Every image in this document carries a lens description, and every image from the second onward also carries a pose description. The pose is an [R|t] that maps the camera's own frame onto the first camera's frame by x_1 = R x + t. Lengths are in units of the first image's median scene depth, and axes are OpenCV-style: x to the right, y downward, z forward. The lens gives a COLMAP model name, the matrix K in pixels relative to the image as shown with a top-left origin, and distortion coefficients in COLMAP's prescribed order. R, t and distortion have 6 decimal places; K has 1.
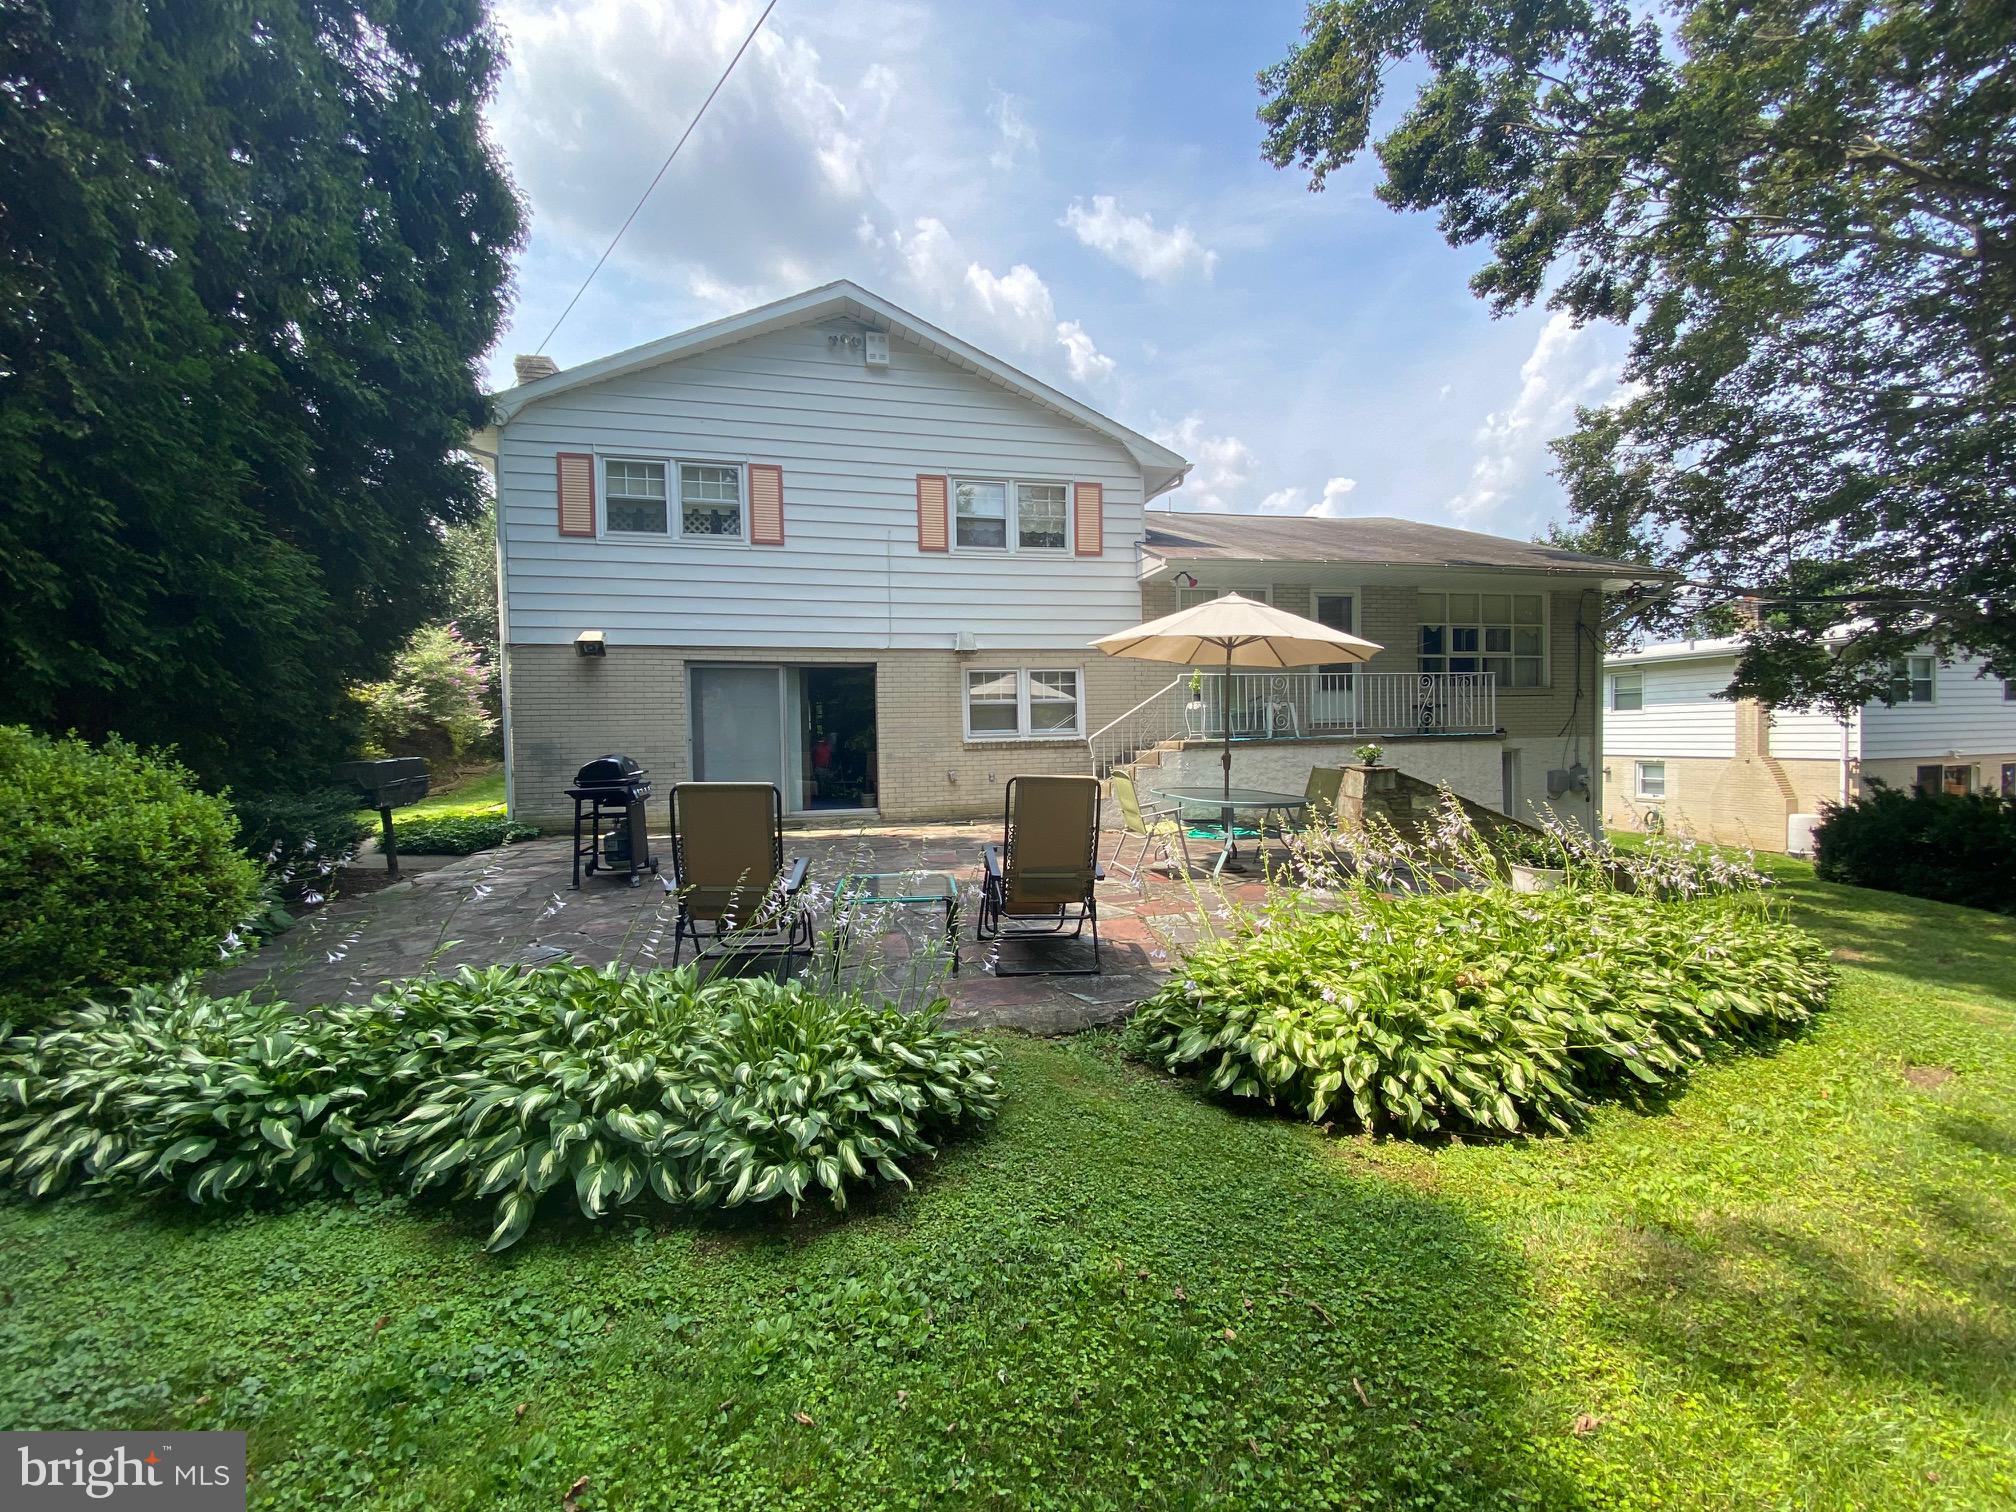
lens RADIAL K [[815.1, 0, 1008.0], [0, 815.1, 756.0], [0, 0, 1]] dist [0.040569, -0.030239]
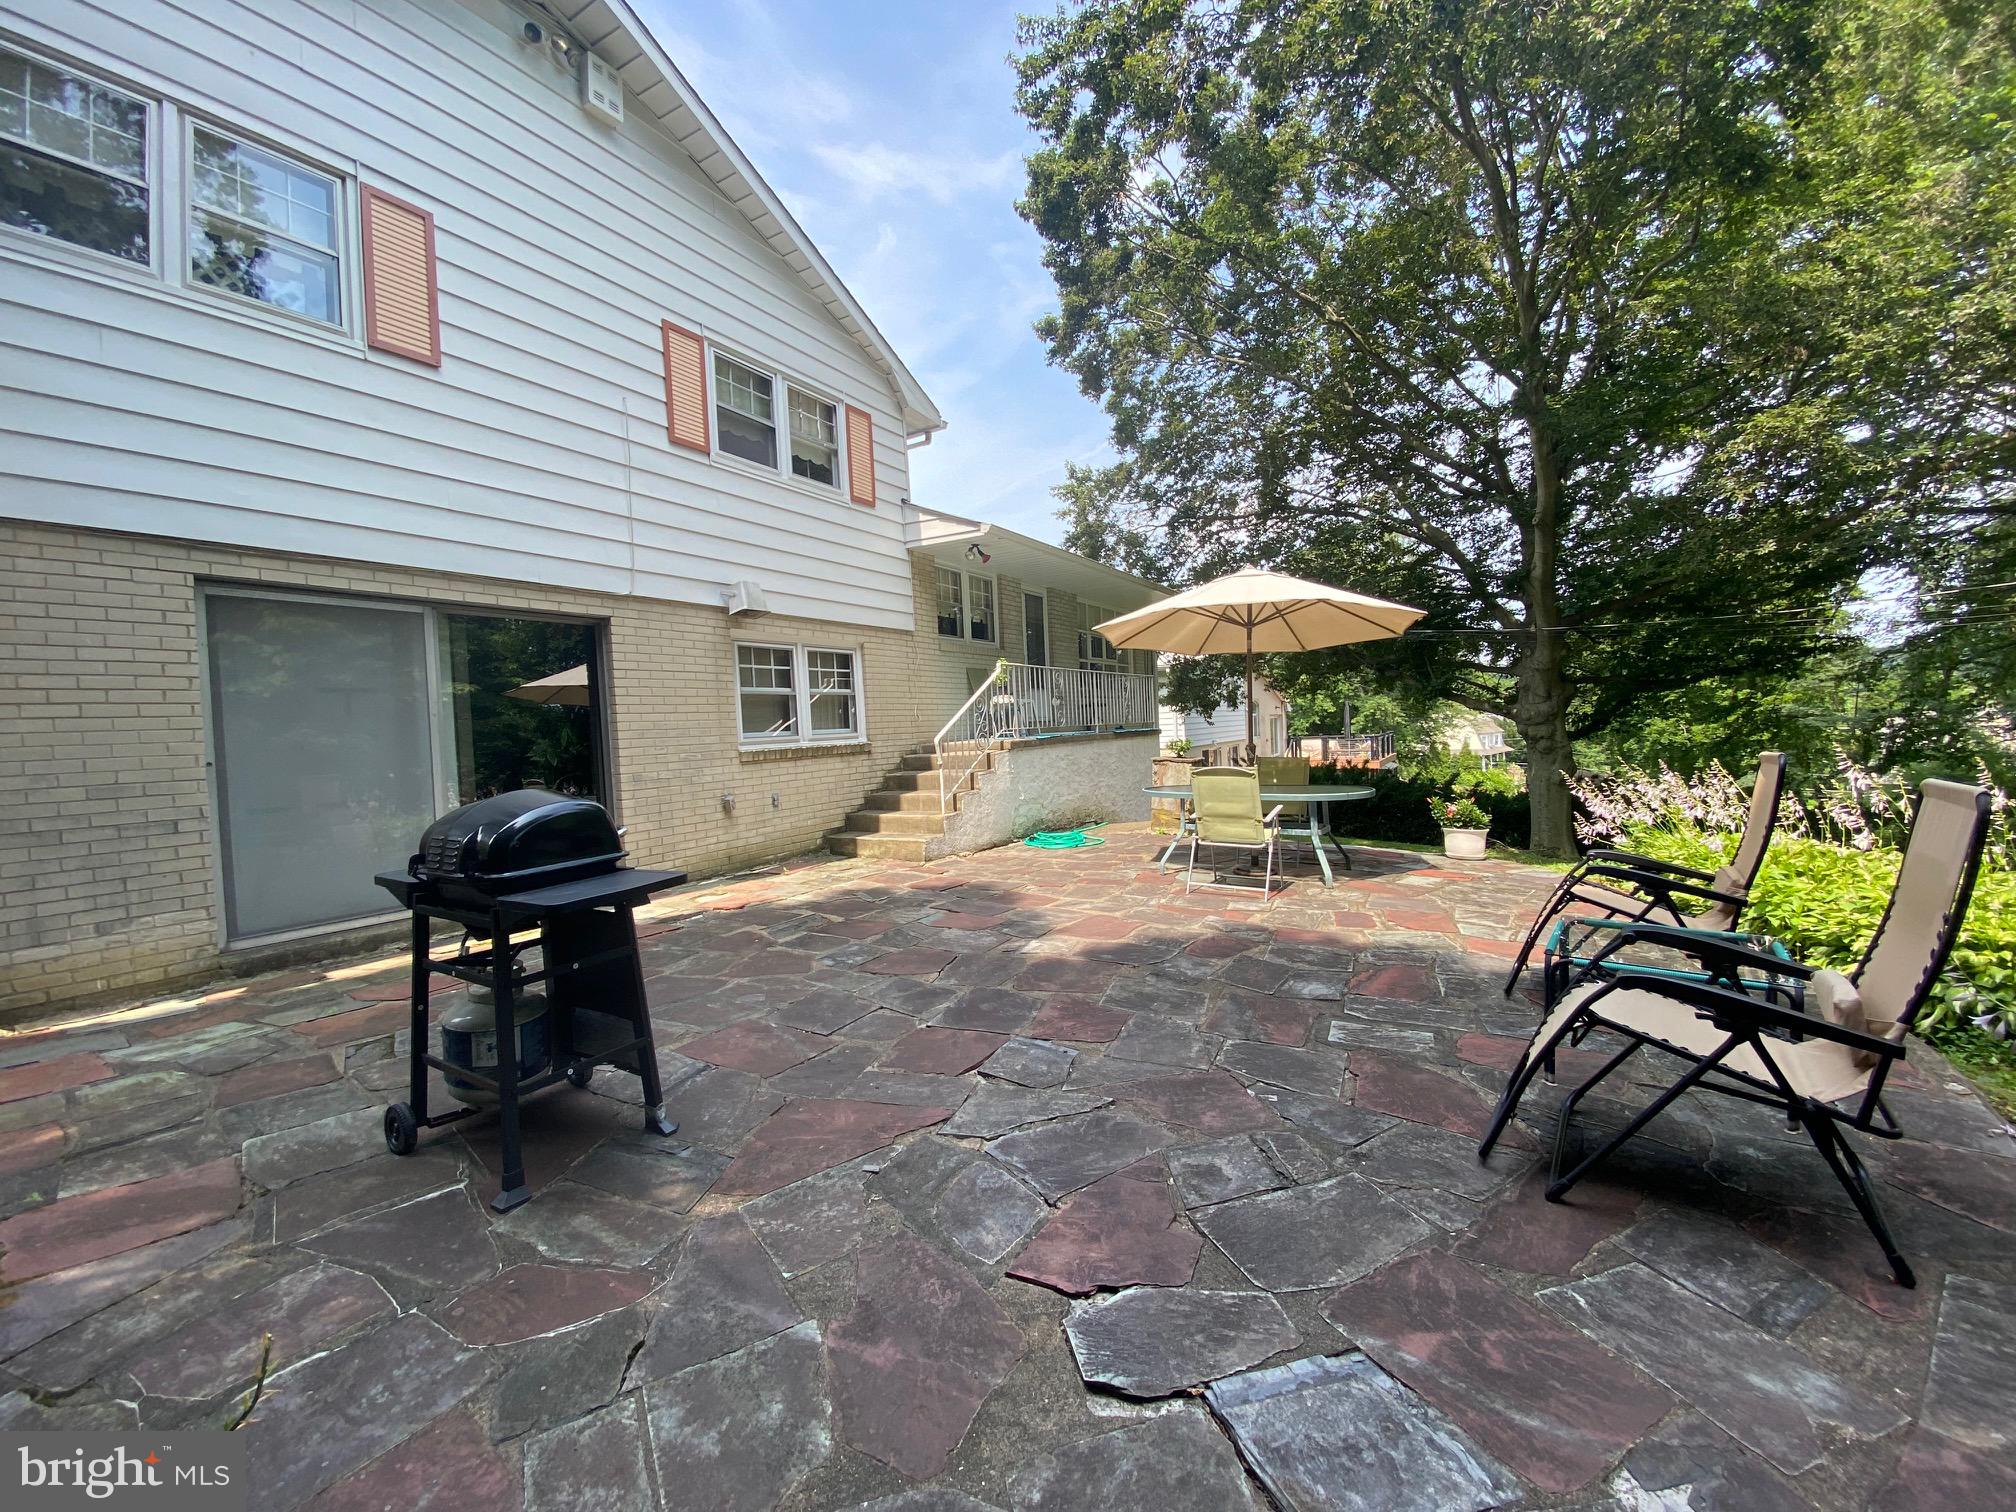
lens RADIAL K [[815.2, 0, 1004.5], [0, 815.2, 753.4], [0, 0, 1]] dist [0.032900, -0.029796]
pose [[0.695405, -0.035471, 0.717742, -0.384719], [0.050319, 0.998733, 0.000605, -0.004609], [-0.716854, 0.035695, 0.696309, 0.390271]]
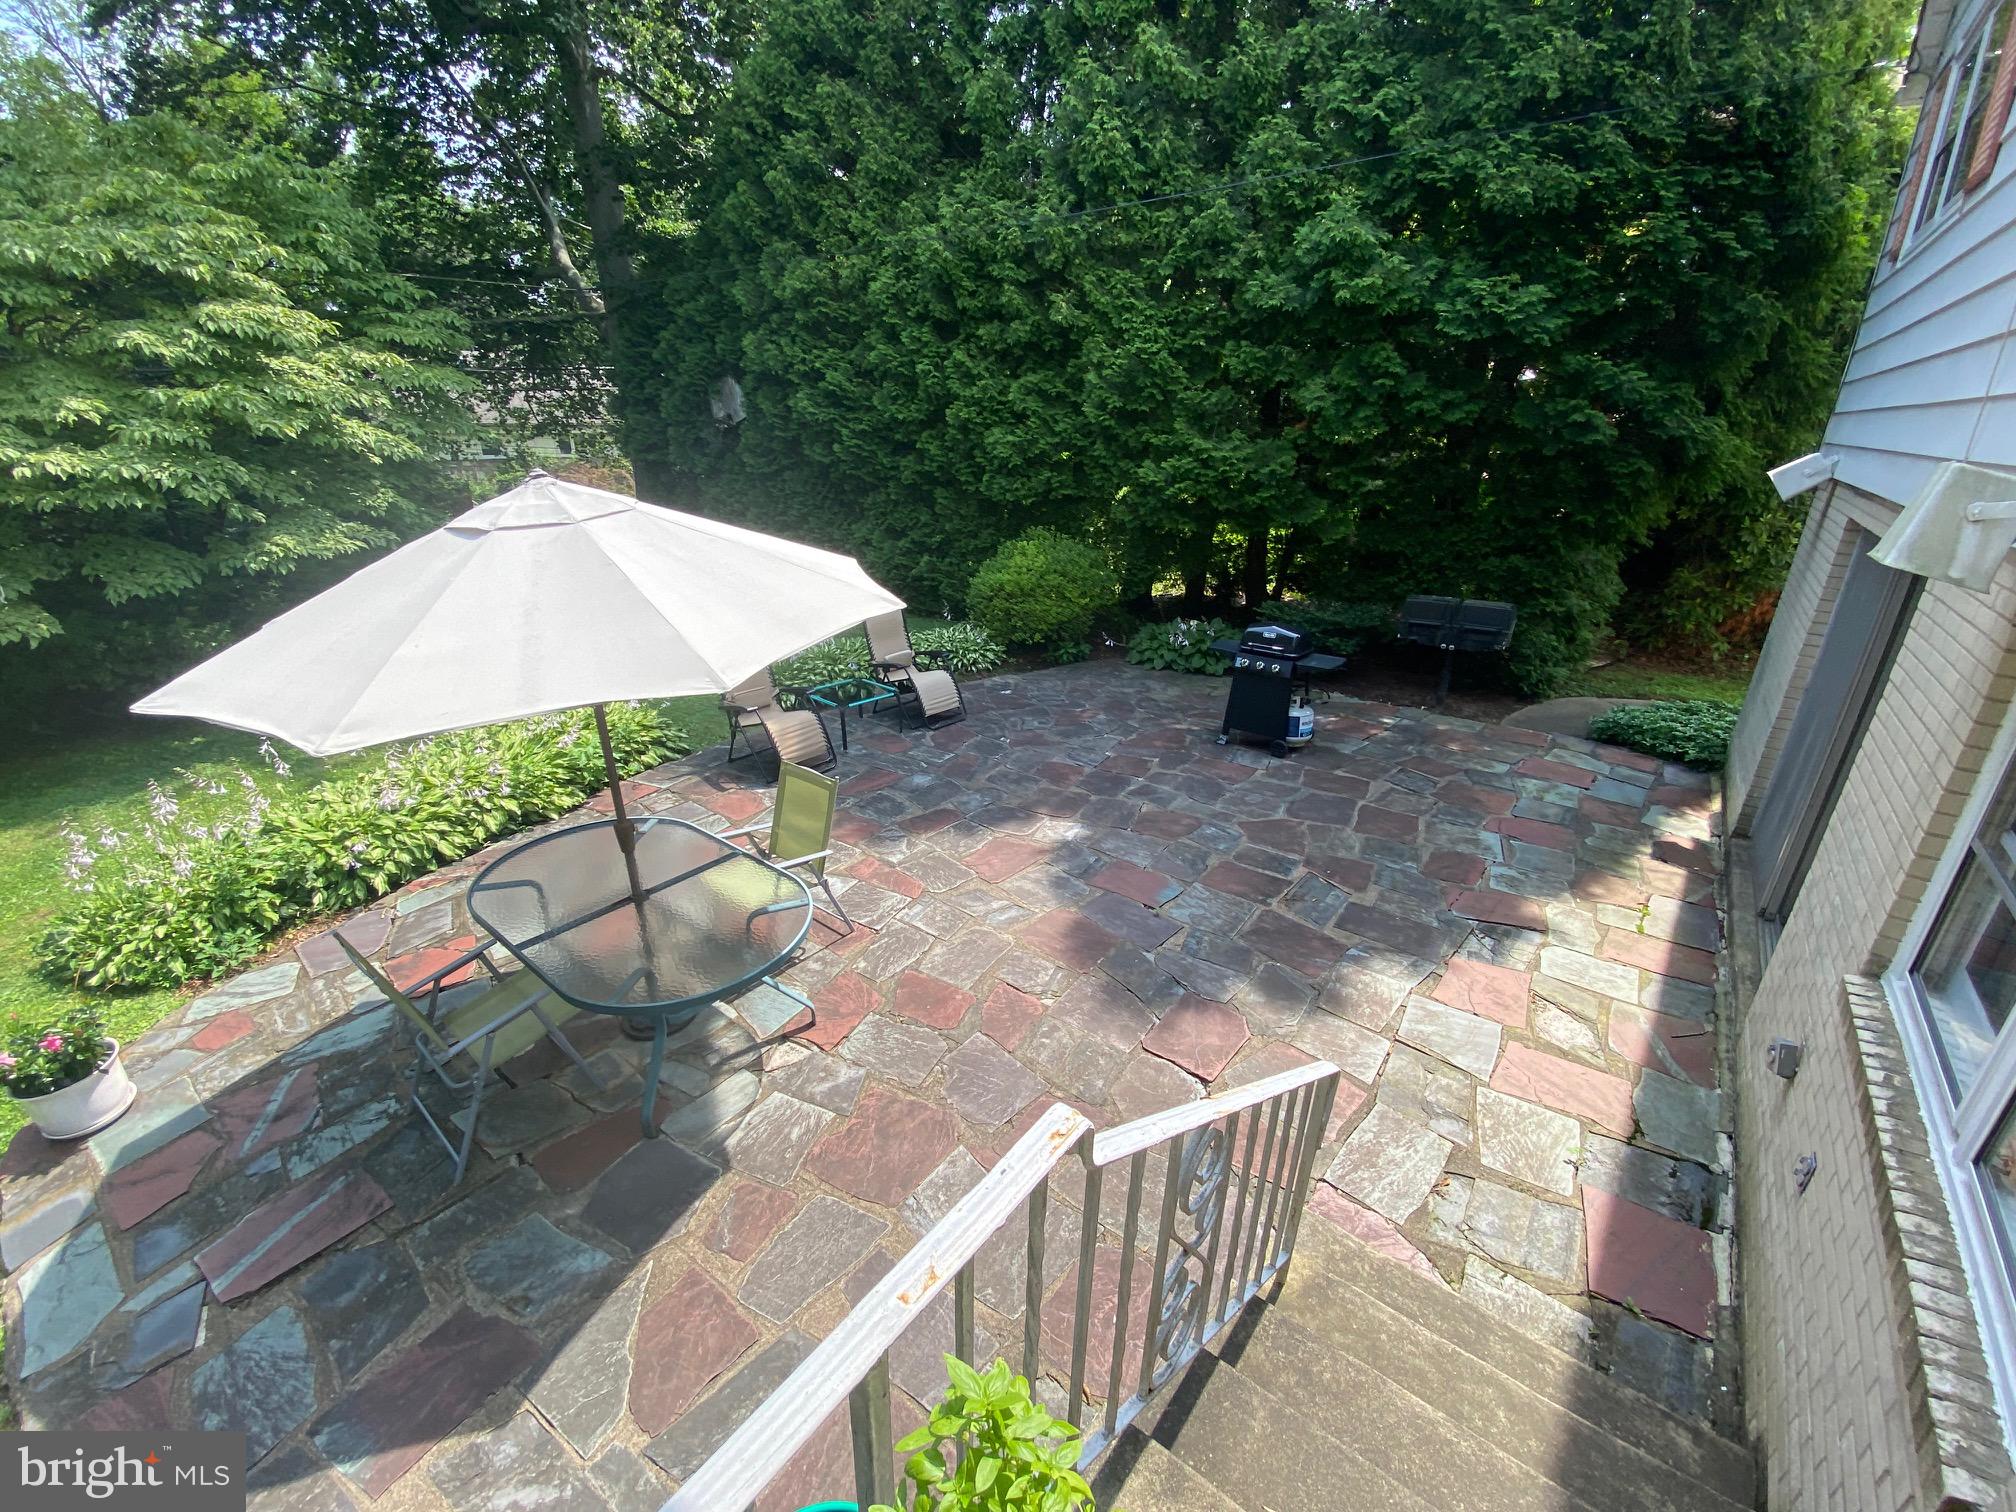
lens RADIAL K [[817.8, 0, 1008.0], [0, 817.8, 756.0], [0, 0, 1]] dist [0.001695, -0.013177]
pose [[-0.780067, 0.246785, -0.574972, 0.246216], [-0.010939, 0.913412, 0.406889, -0.162947], [0.625601, 0.323691, -0.709823, 1.008469]]
